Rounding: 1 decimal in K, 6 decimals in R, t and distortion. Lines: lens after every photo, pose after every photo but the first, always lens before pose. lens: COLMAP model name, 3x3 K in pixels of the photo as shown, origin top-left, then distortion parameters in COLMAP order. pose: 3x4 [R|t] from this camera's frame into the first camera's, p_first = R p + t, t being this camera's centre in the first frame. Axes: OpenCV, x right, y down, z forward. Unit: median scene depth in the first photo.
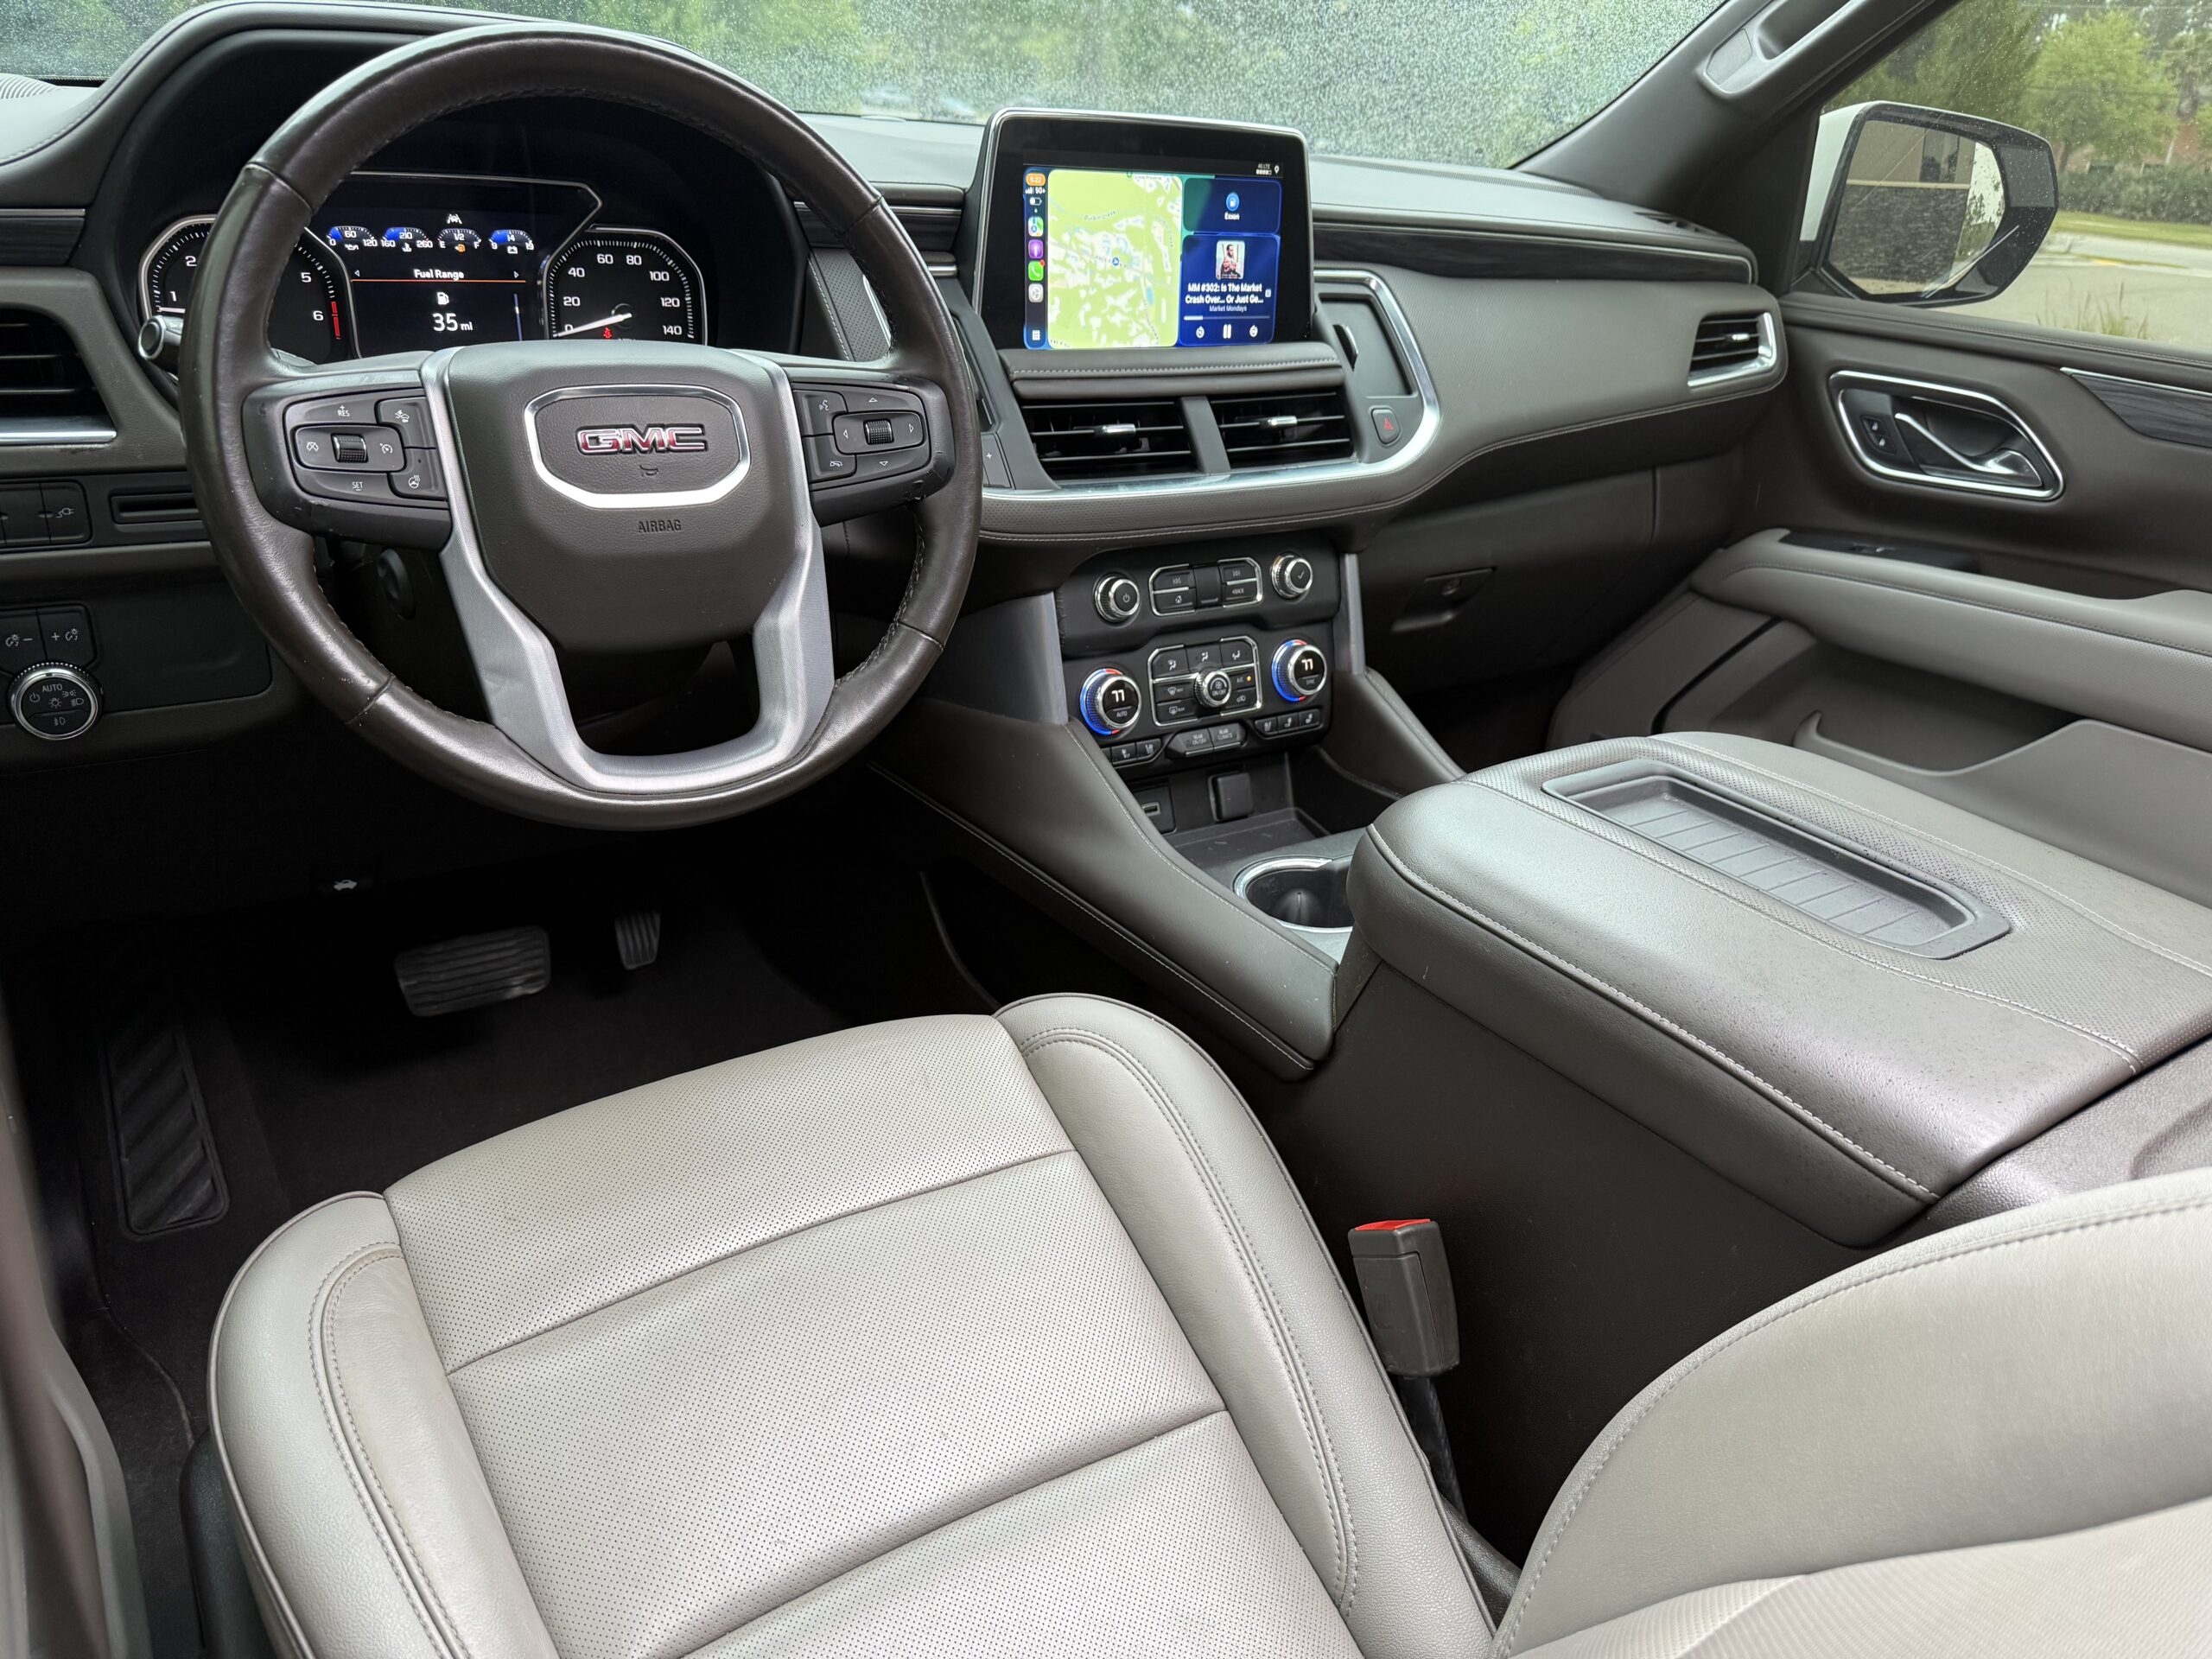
lens RADIAL K [[1530.8, 0, 1086.2], [0, 1530.8, 829.3], [0, 0, 1]] dist [0.123884, -0.230016]
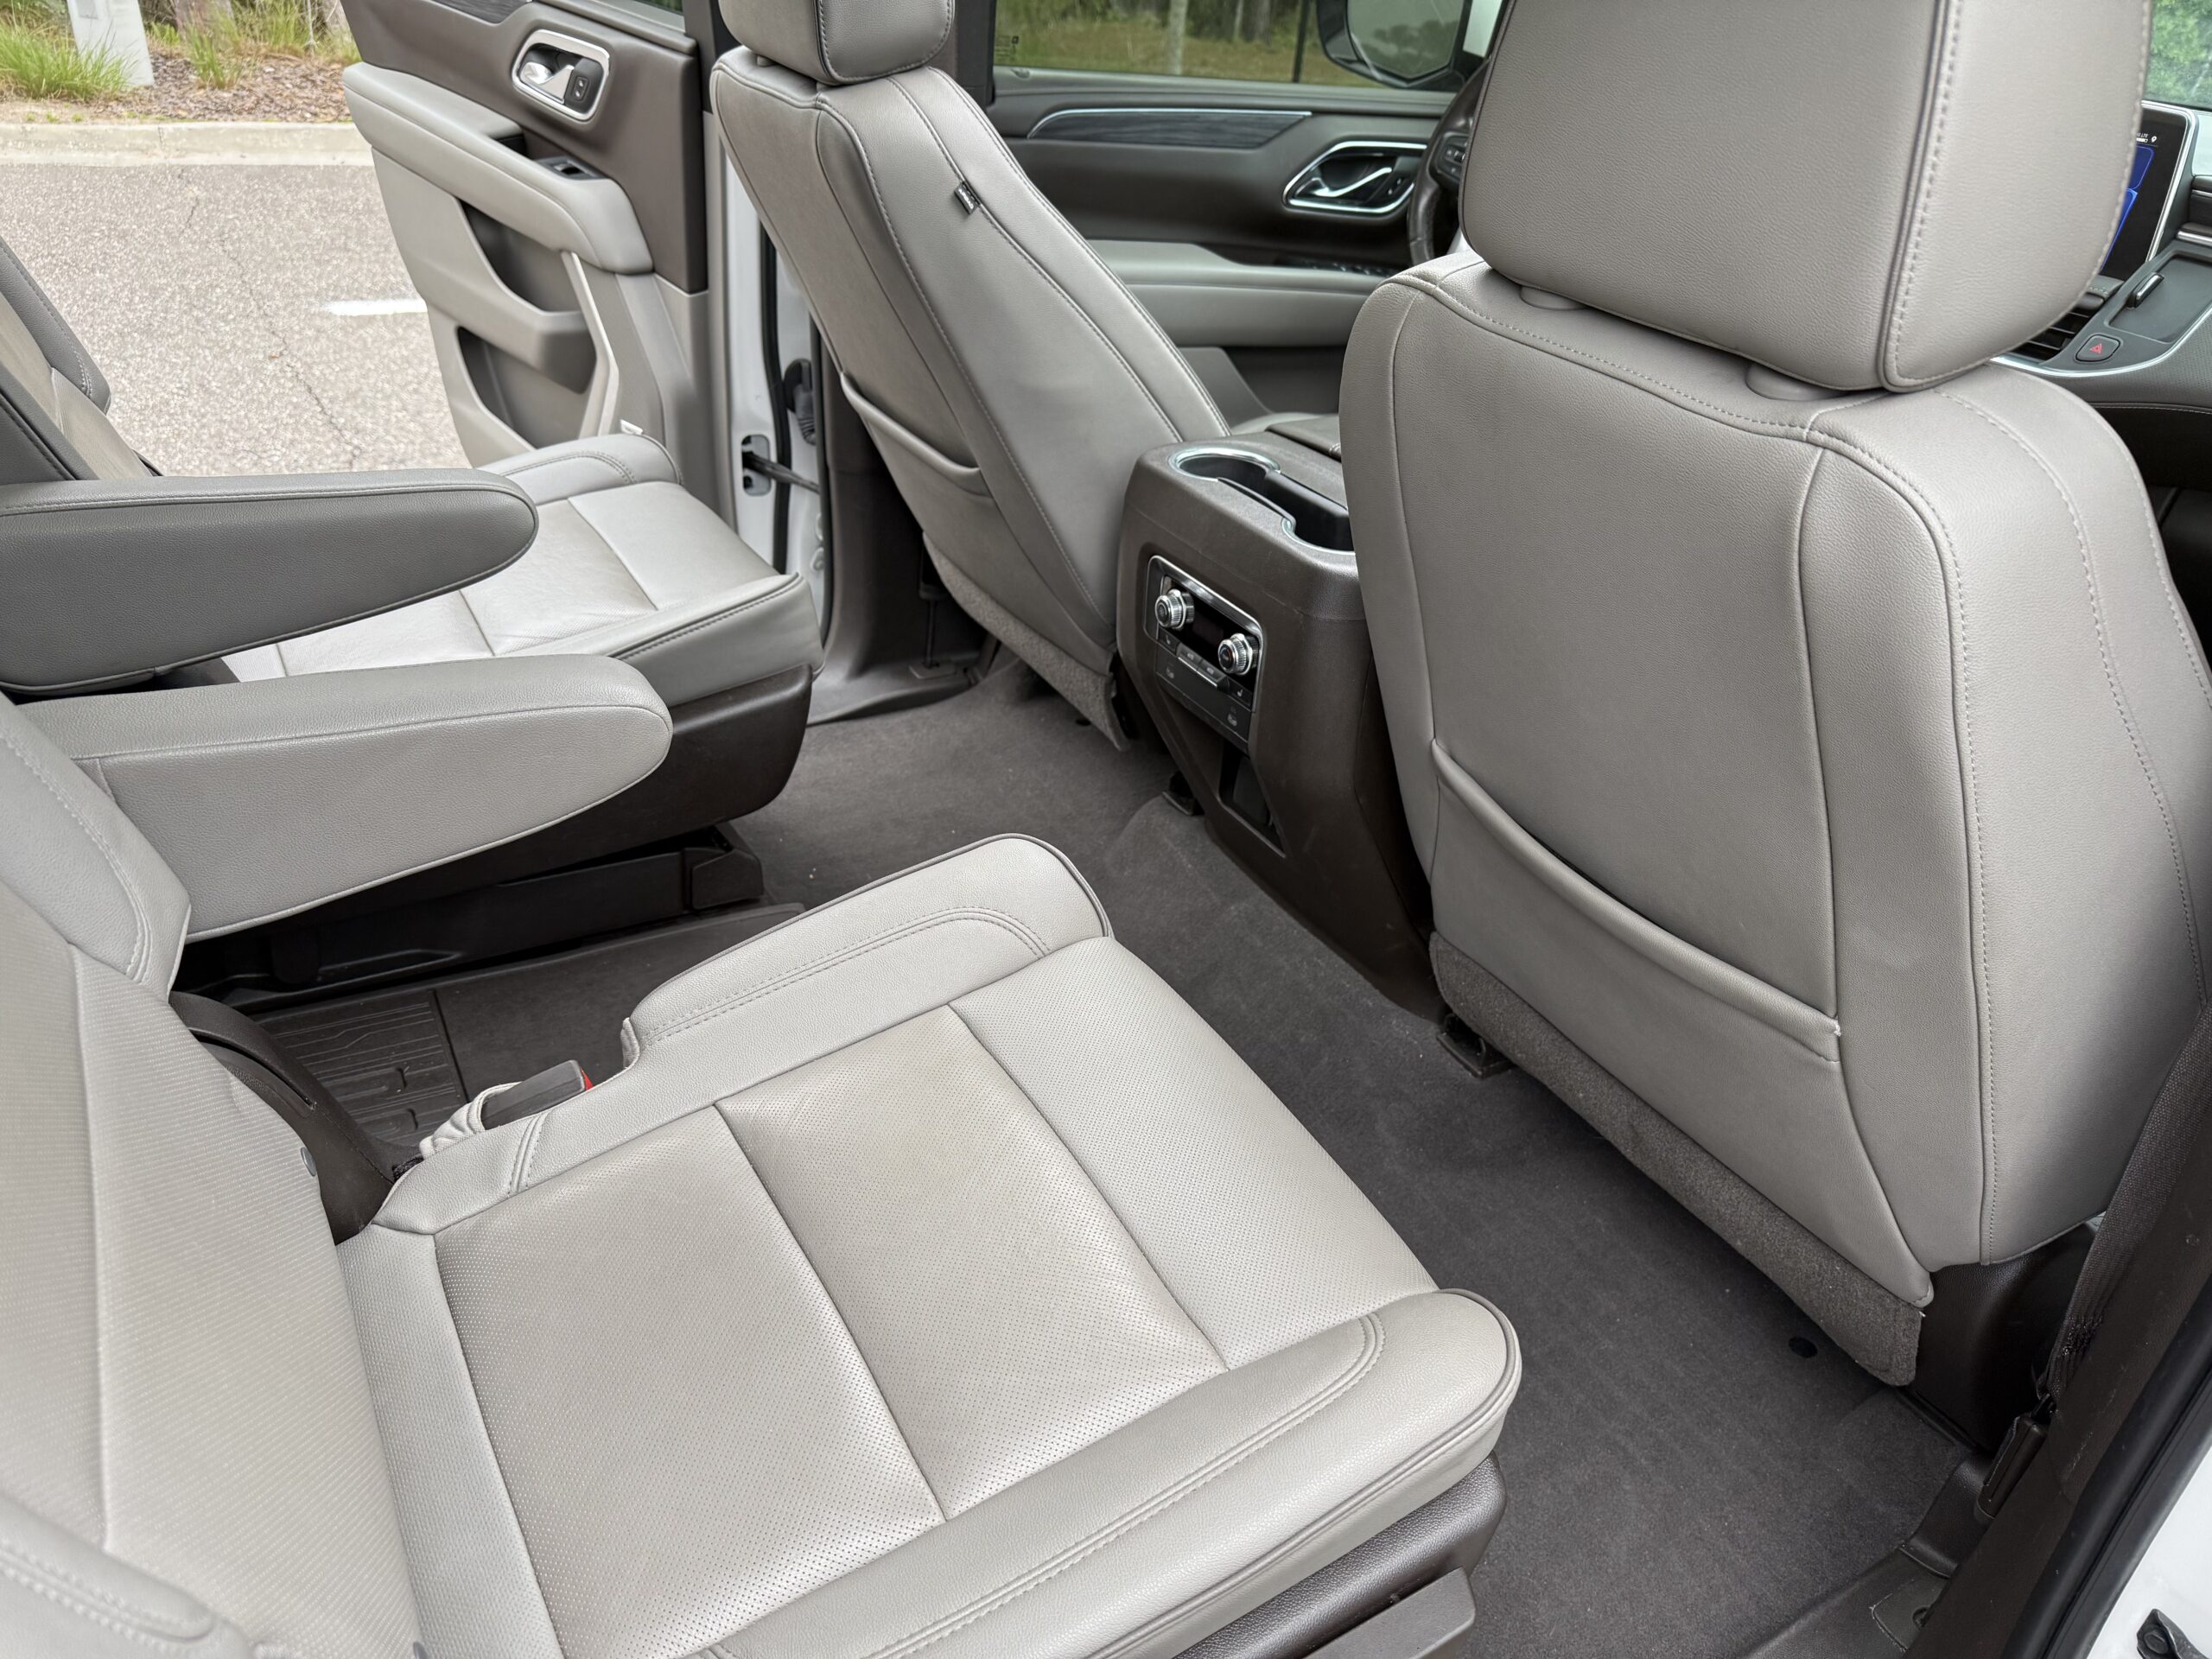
lens RADIAL K [[1568.8, 0, 1102.0], [0, 1568.8, 844.7], [0, 0, 1]] dist [0.034726, -0.061508]
pose [[-0.066703, 0.443685, -0.893697, 1.641079], [-0.500102, 0.760194, 0.414732, -0.098488], [0.863394, 0.474604, 0.171181, 0.343457]]
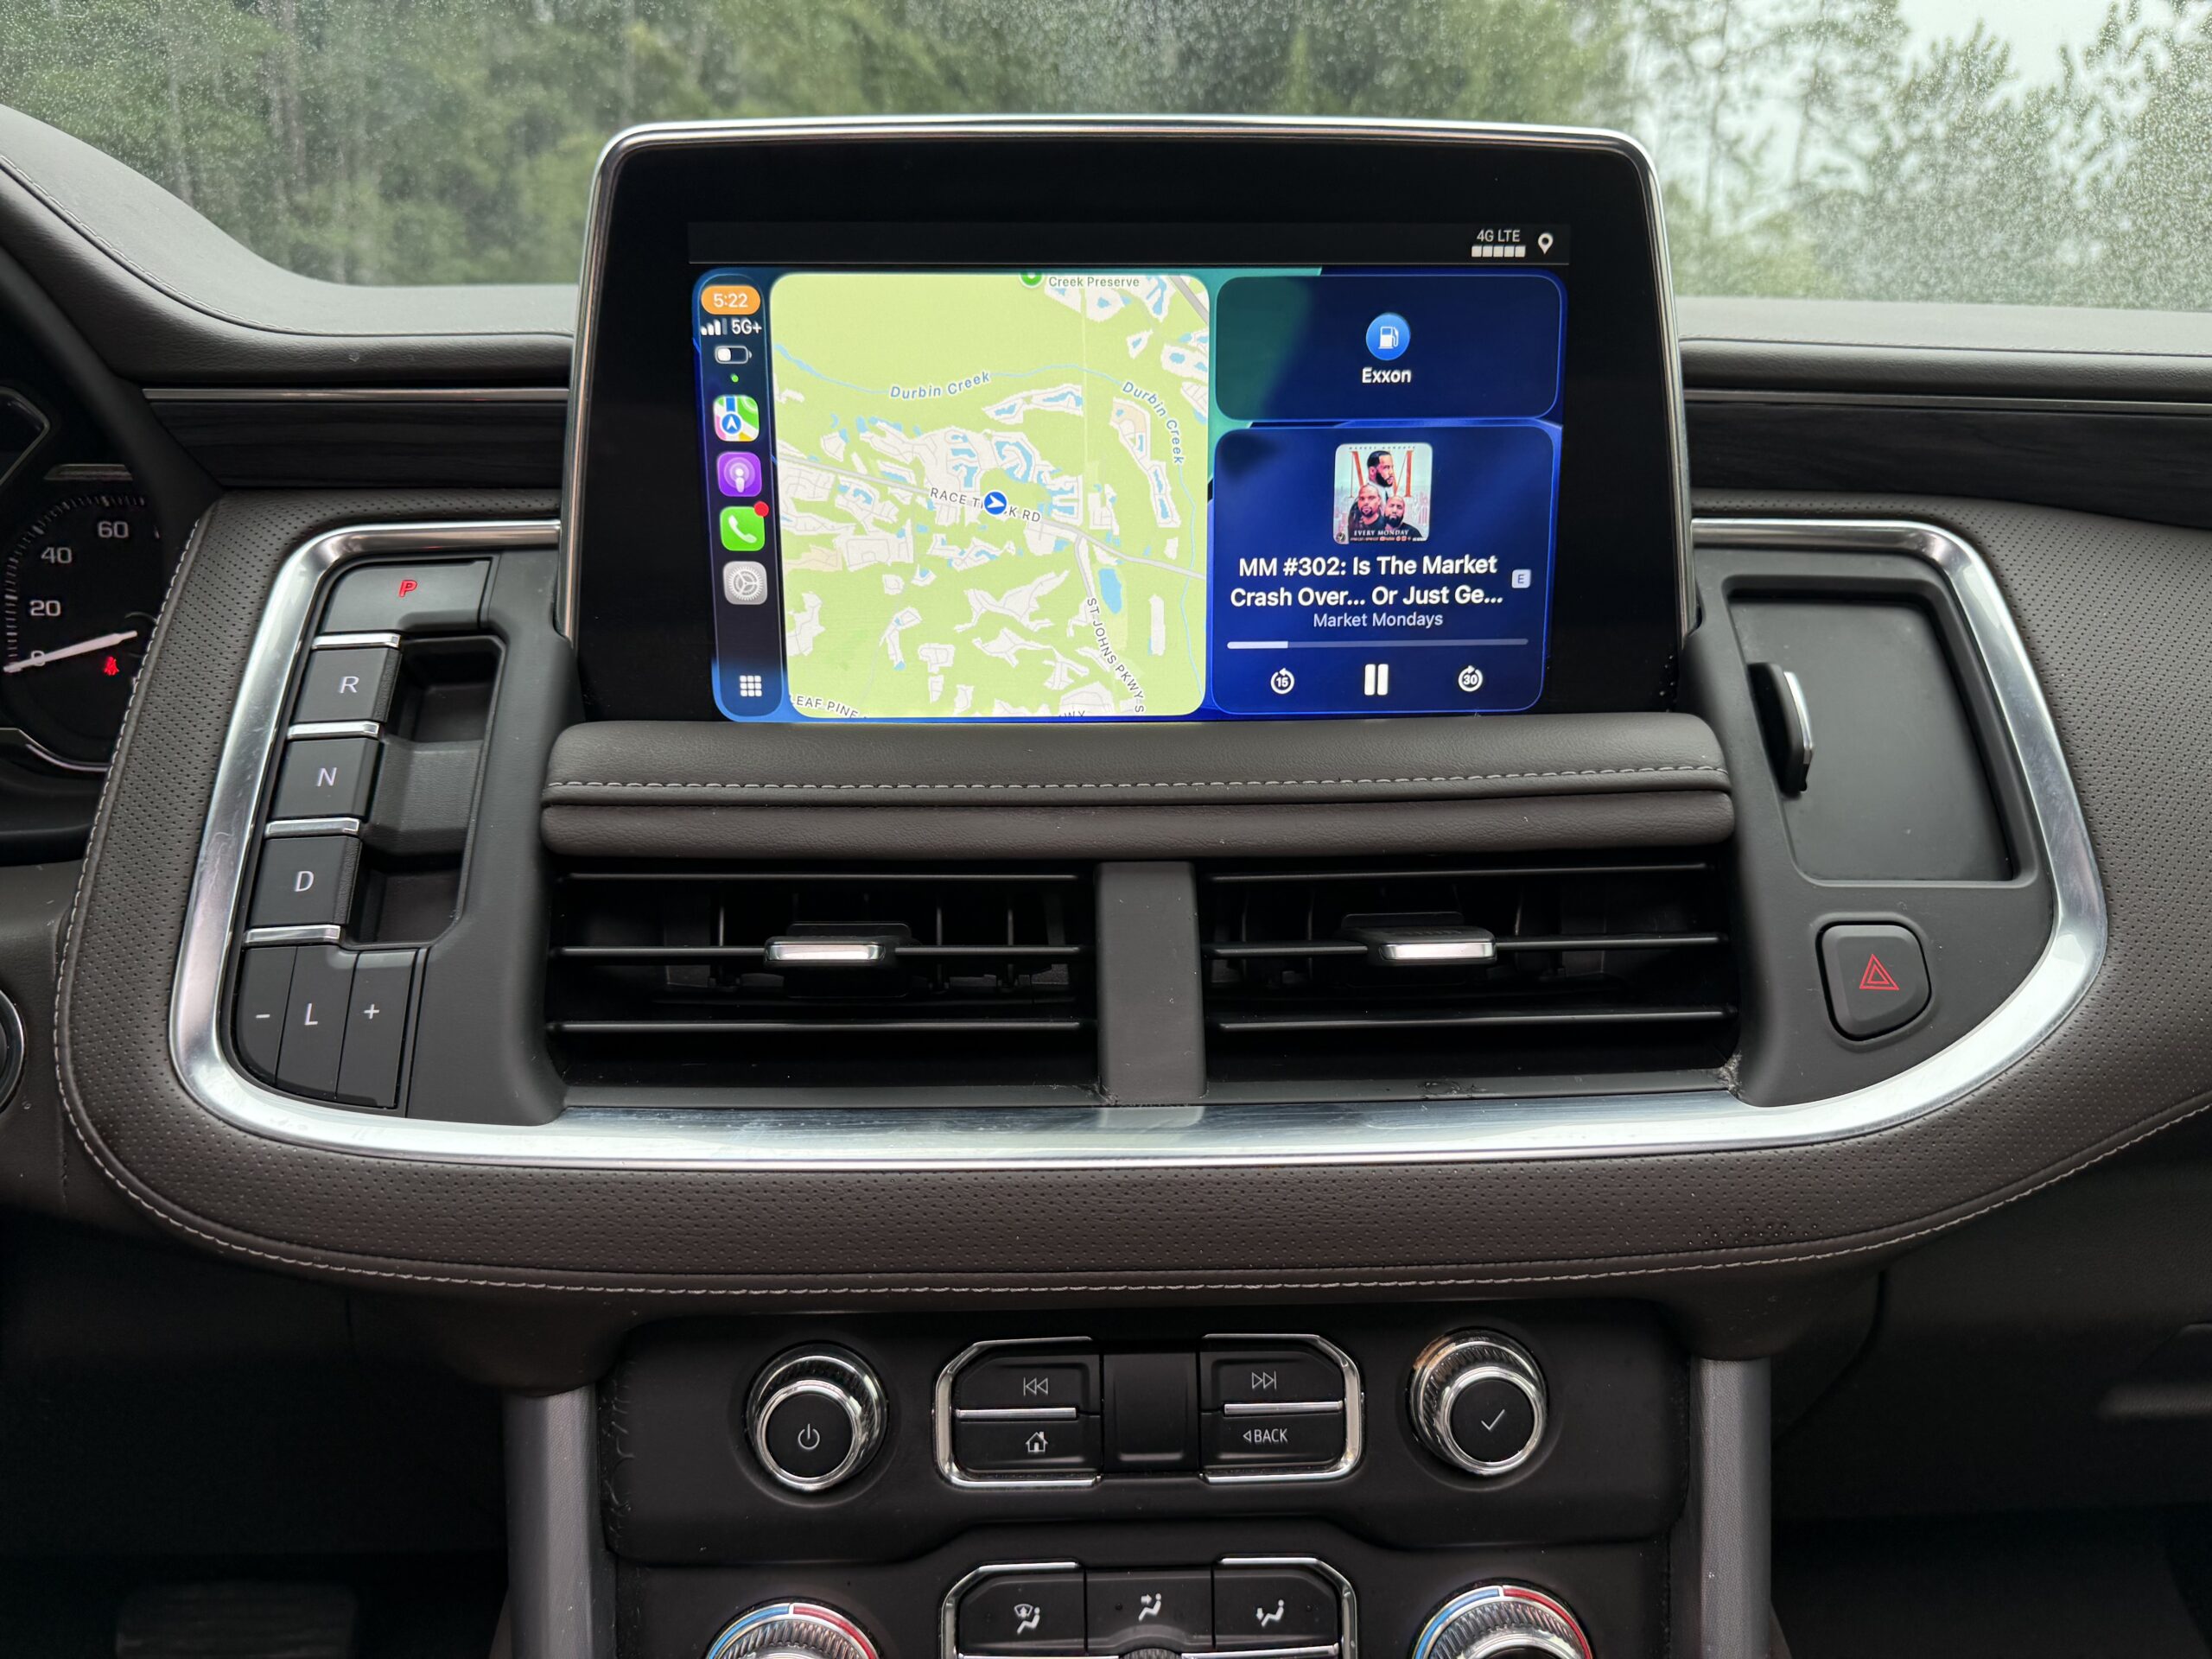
lens RADIAL K [[1548.1, 0, 1111.2], [0, 1548.1, 851.2], [0, 0, 1]] dist [0.105034, -0.149000]
pose [[0.850213, 0.080959, -0.520177, 0.248240], [-0.165715, 0.979030, -0.118482, -0.245307], [0.499677, 0.186936, 0.845800, 0.715935]]
